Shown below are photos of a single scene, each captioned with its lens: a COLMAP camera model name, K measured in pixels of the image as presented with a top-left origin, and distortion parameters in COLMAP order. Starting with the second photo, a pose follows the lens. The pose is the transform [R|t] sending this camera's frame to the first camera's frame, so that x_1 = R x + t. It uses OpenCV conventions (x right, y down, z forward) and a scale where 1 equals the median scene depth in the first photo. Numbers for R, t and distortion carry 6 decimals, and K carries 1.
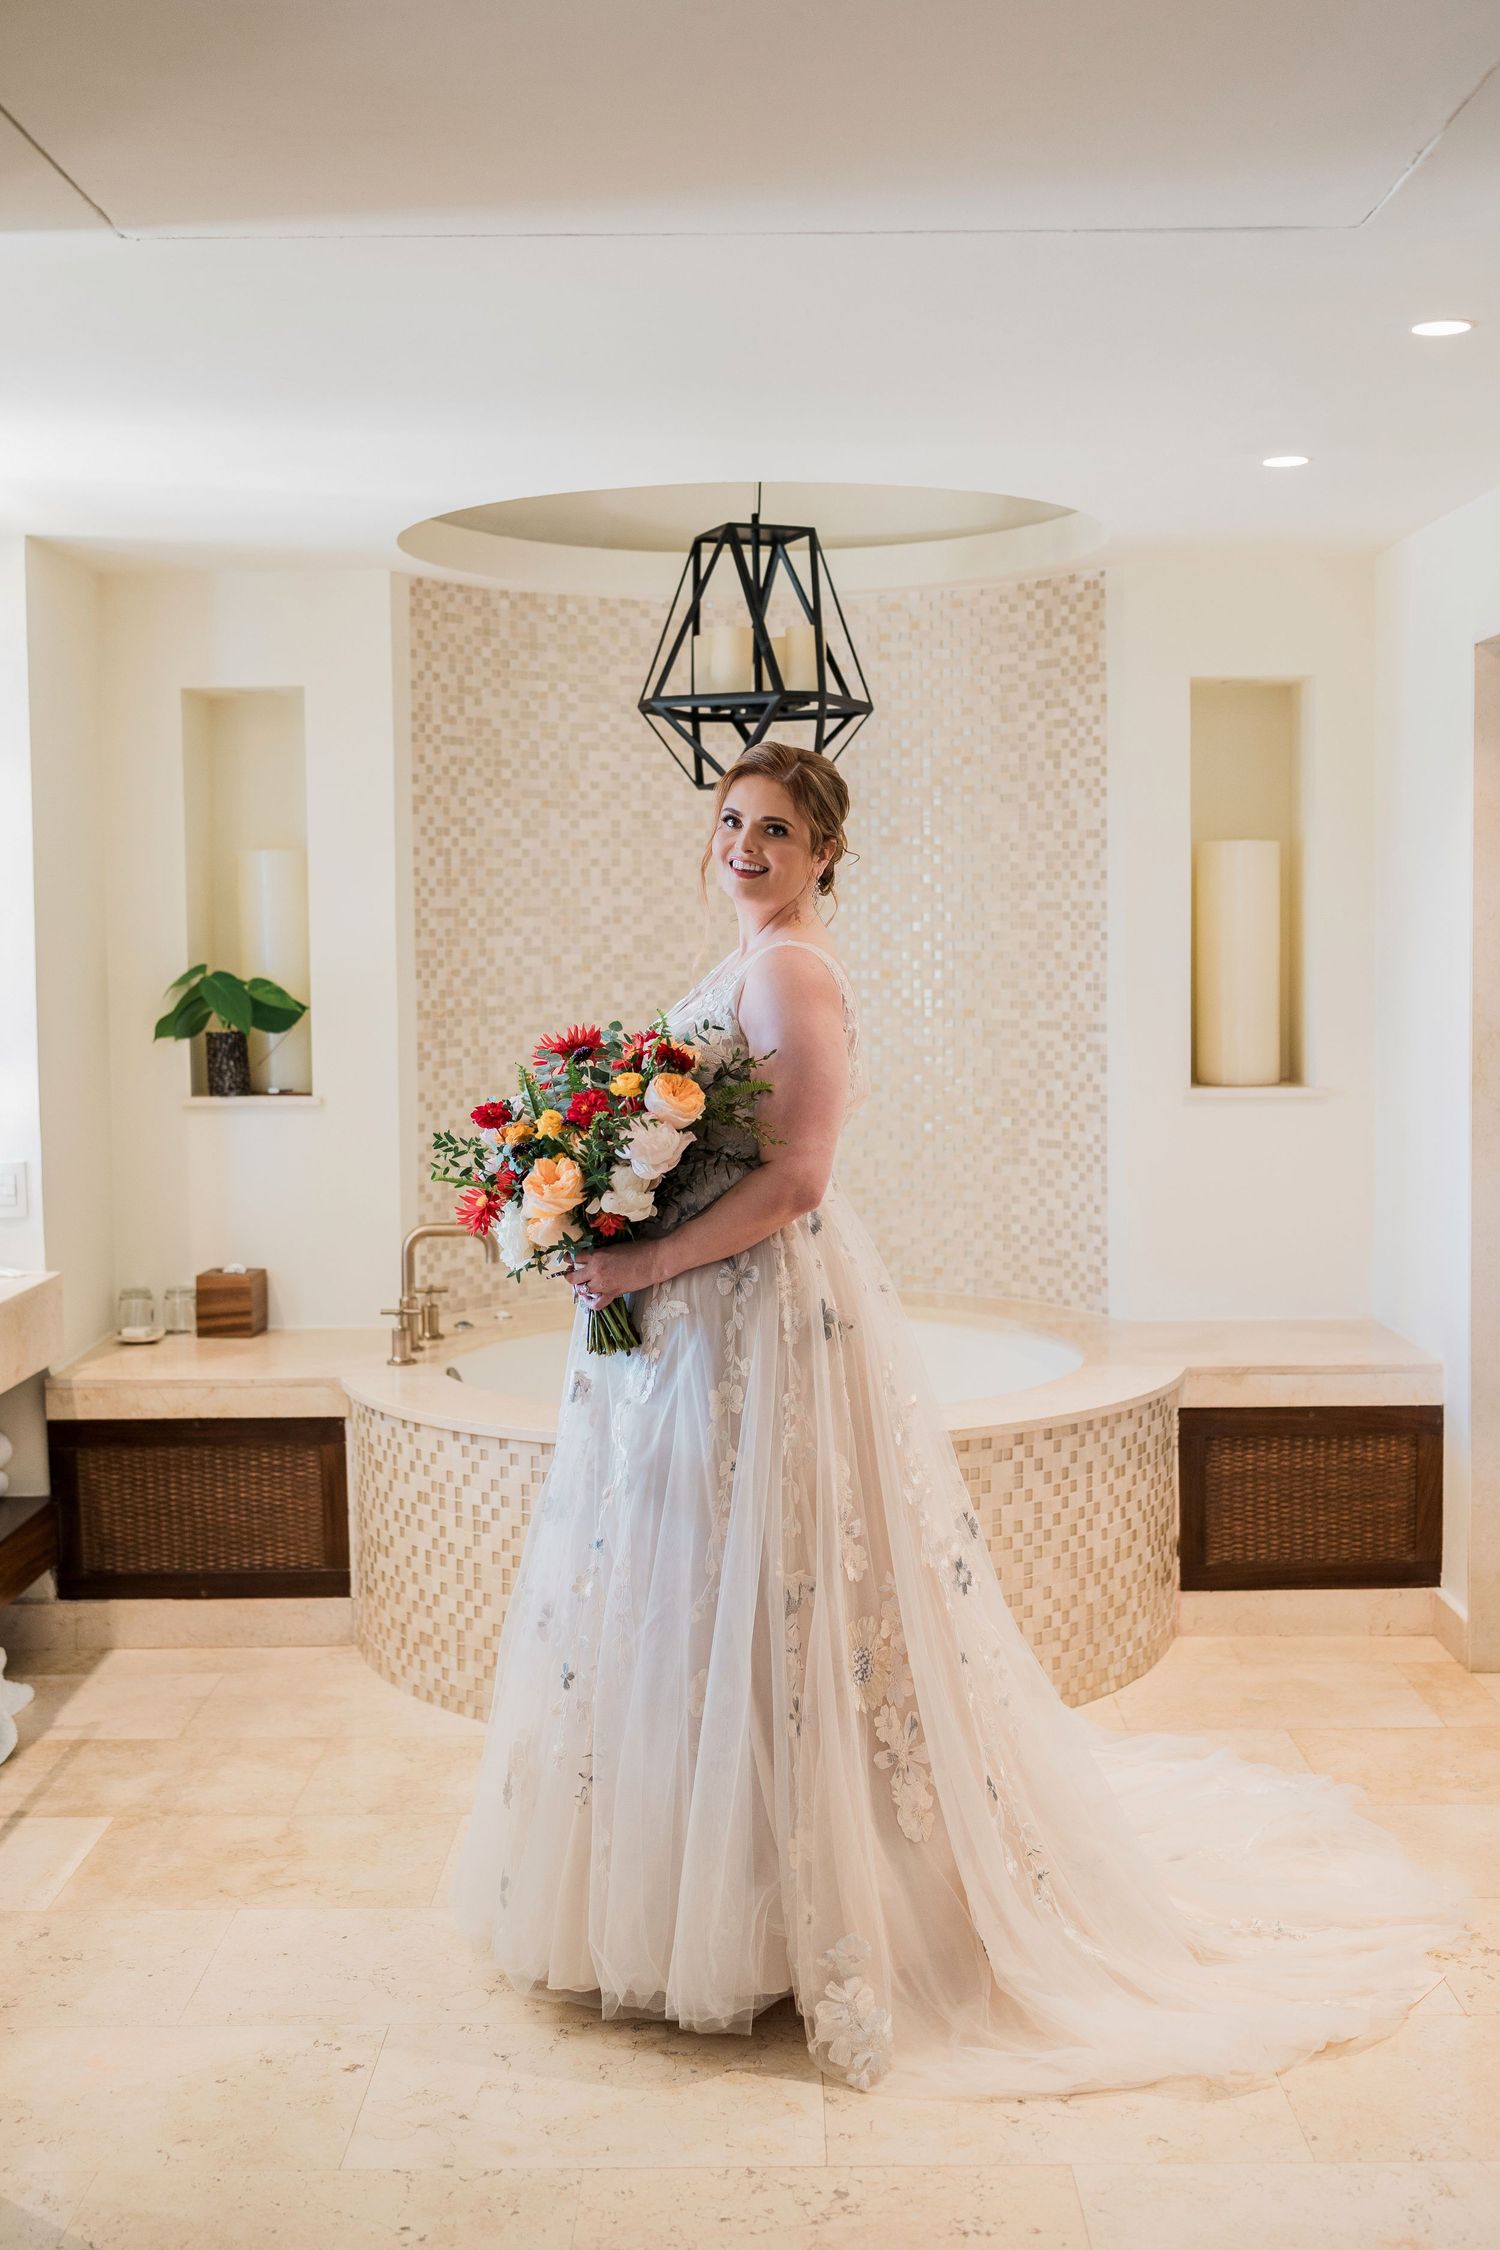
lens RADIAL K [[2378.8, 0, 749.8], [0, 2378.8, 1070.9], [0, 0, 1]] dist [0.005375, 0.008954]
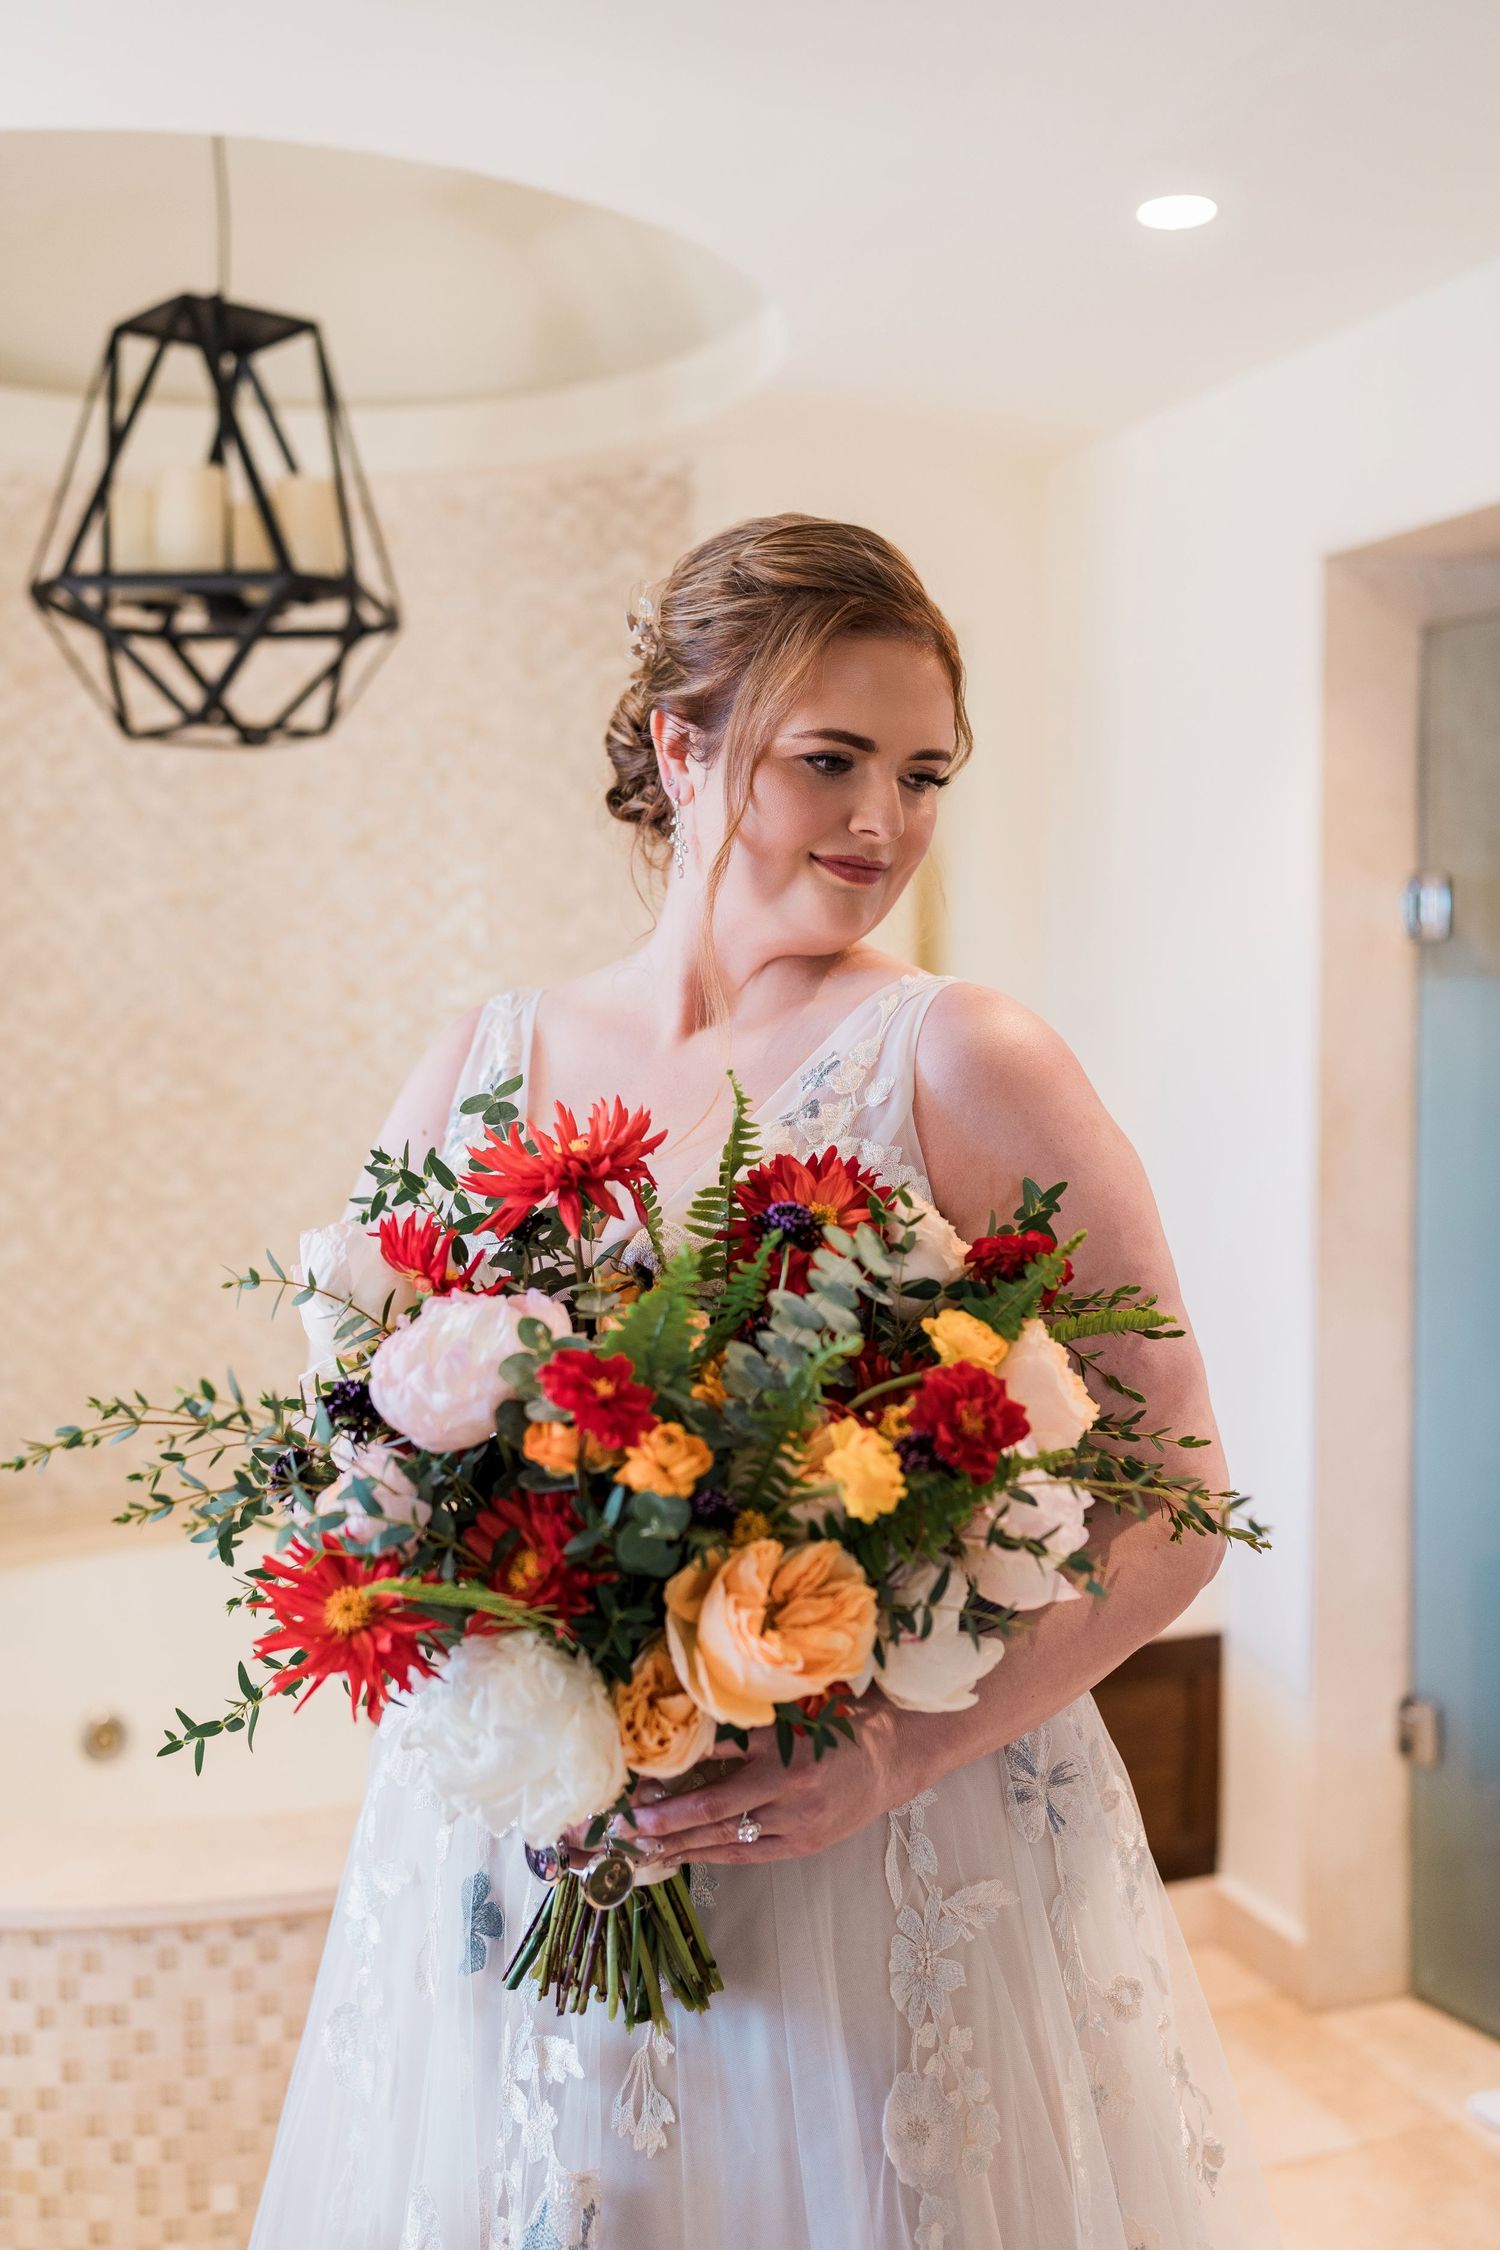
lens RADIAL K [[2152.4, 0, 750.0], [0, 2152.4, 1125.0], [0, 0, 1]] dist [0.004376, -0.000003]
pose [[0.936051, -0.024641, 0.351000, -0.065485], [0.023077, 0.999696, 0.008639, -0.017017], [-0.351107, 0.000013, 0.936335, 0.393173]]
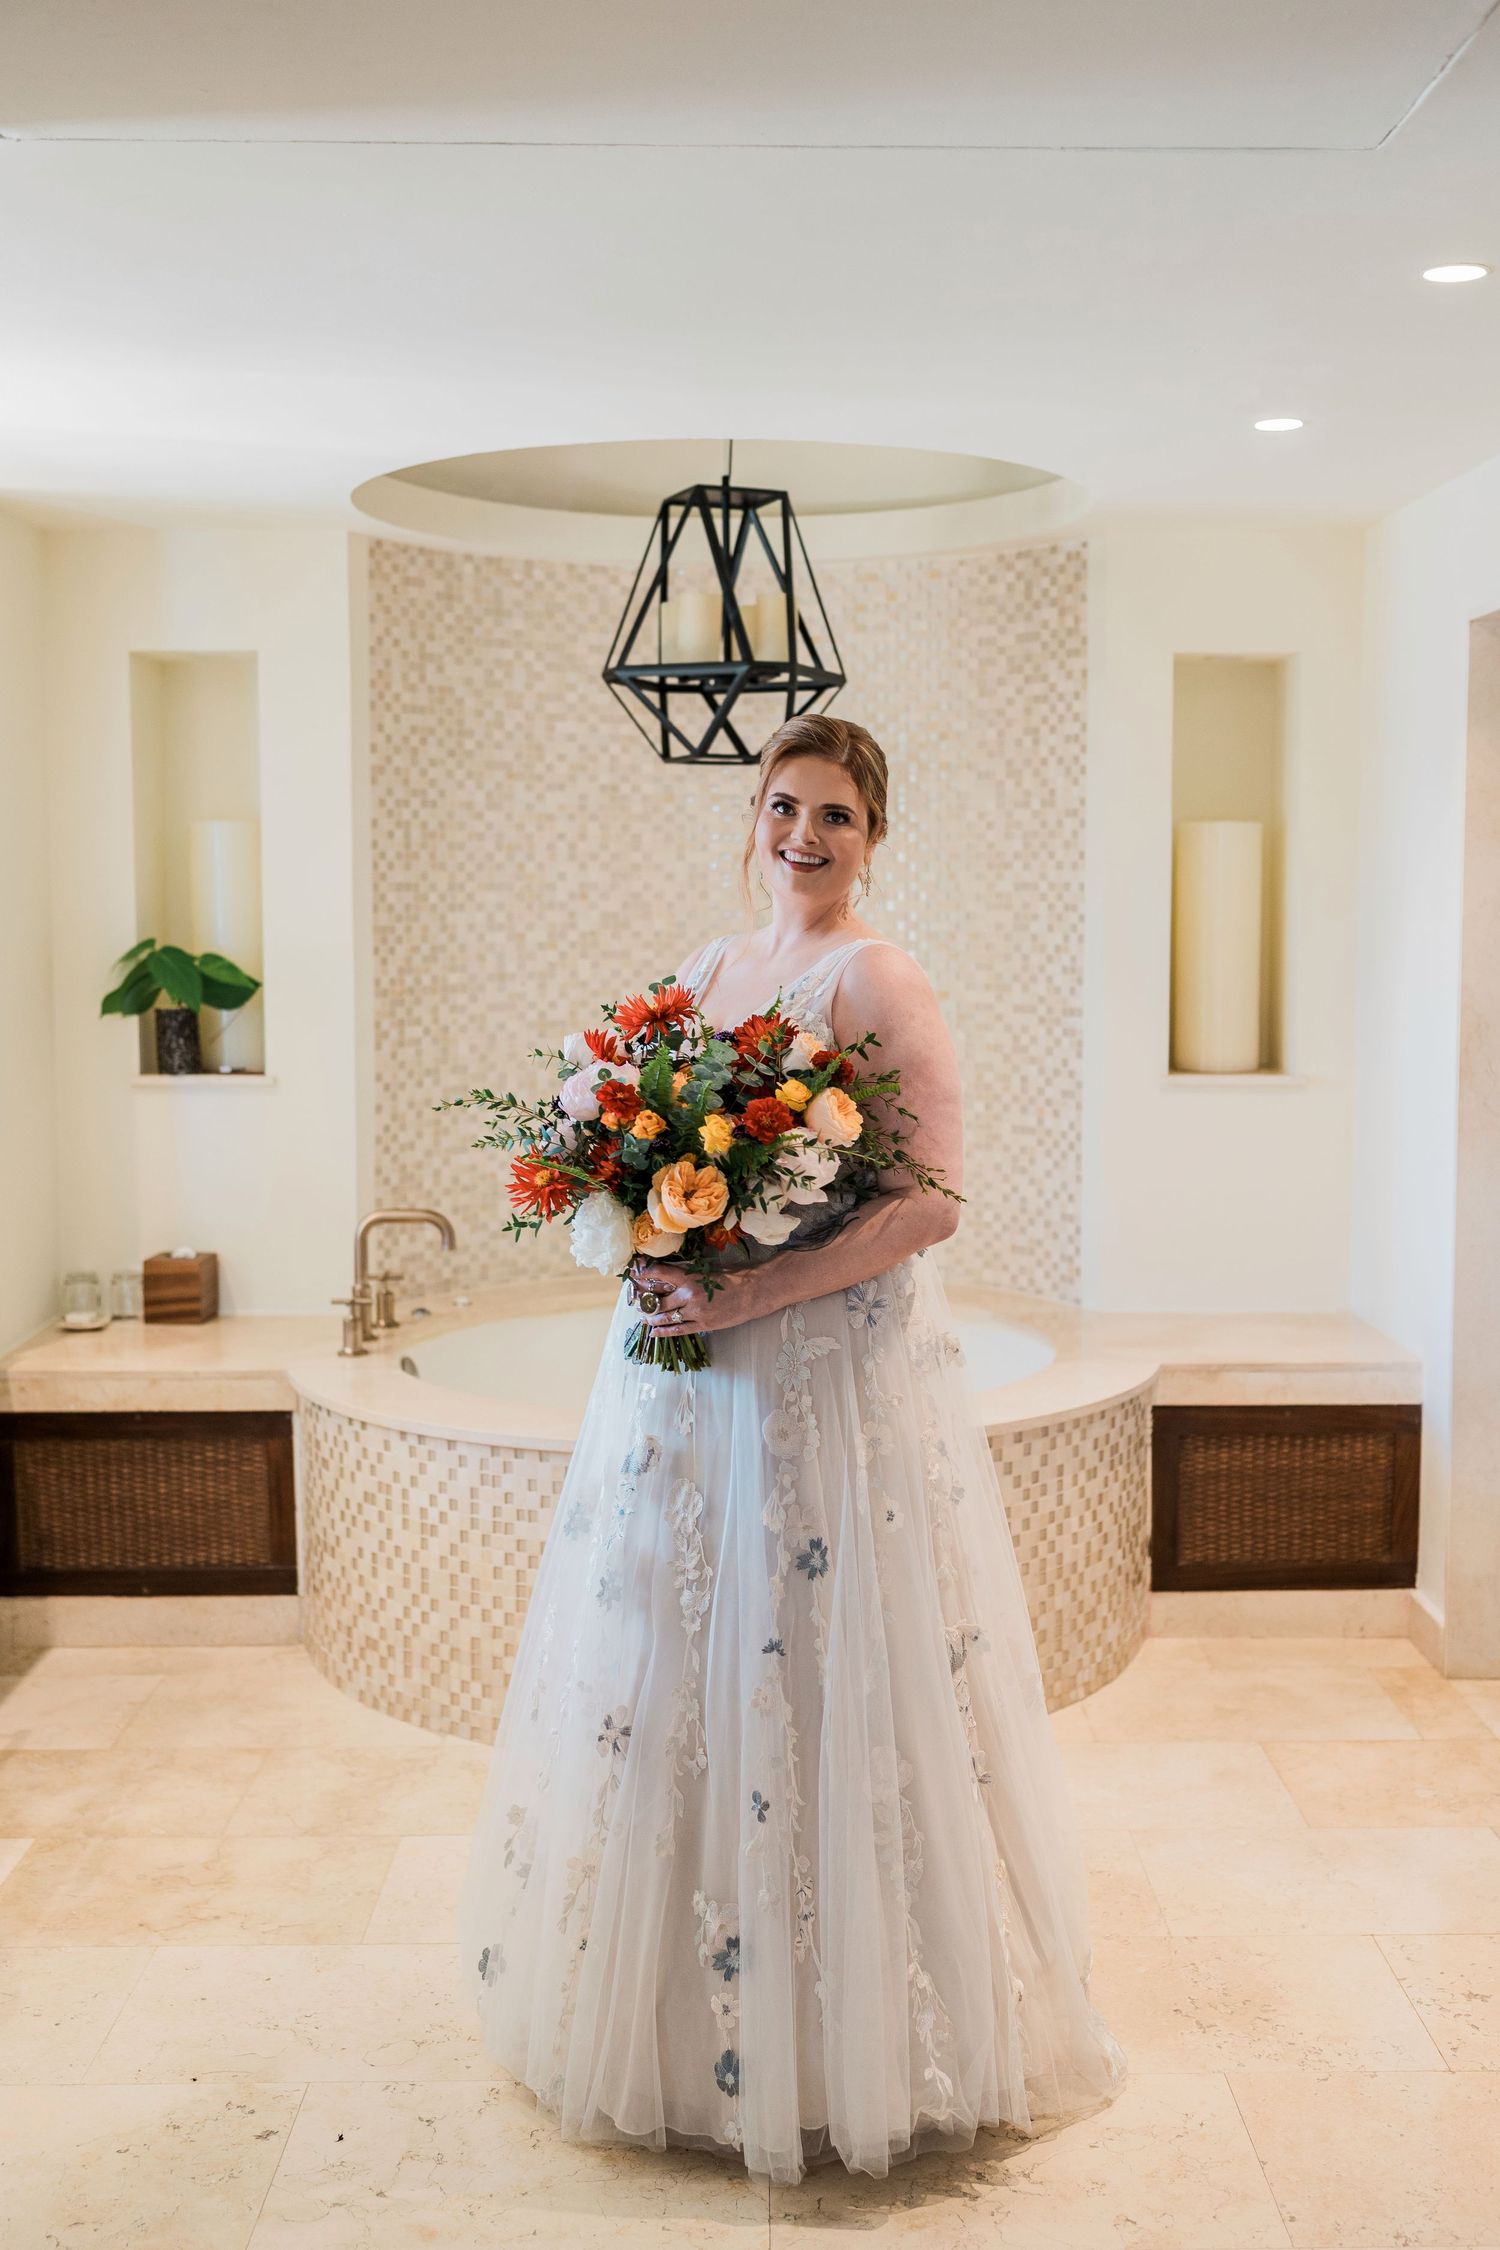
lens RADIAL K [[2271.3, 0, 782.8], [0, 2271.3, 1094.3], [0, 0, 1]] dist [0.004798, 0.009347]
pose [[0.999777, 0.008510, 0.019306, 0.009056], [-0.009046, 0.999572, 0.027828, -0.009406], [-0.019061, -0.027997, 0.999426, 0.069666]]
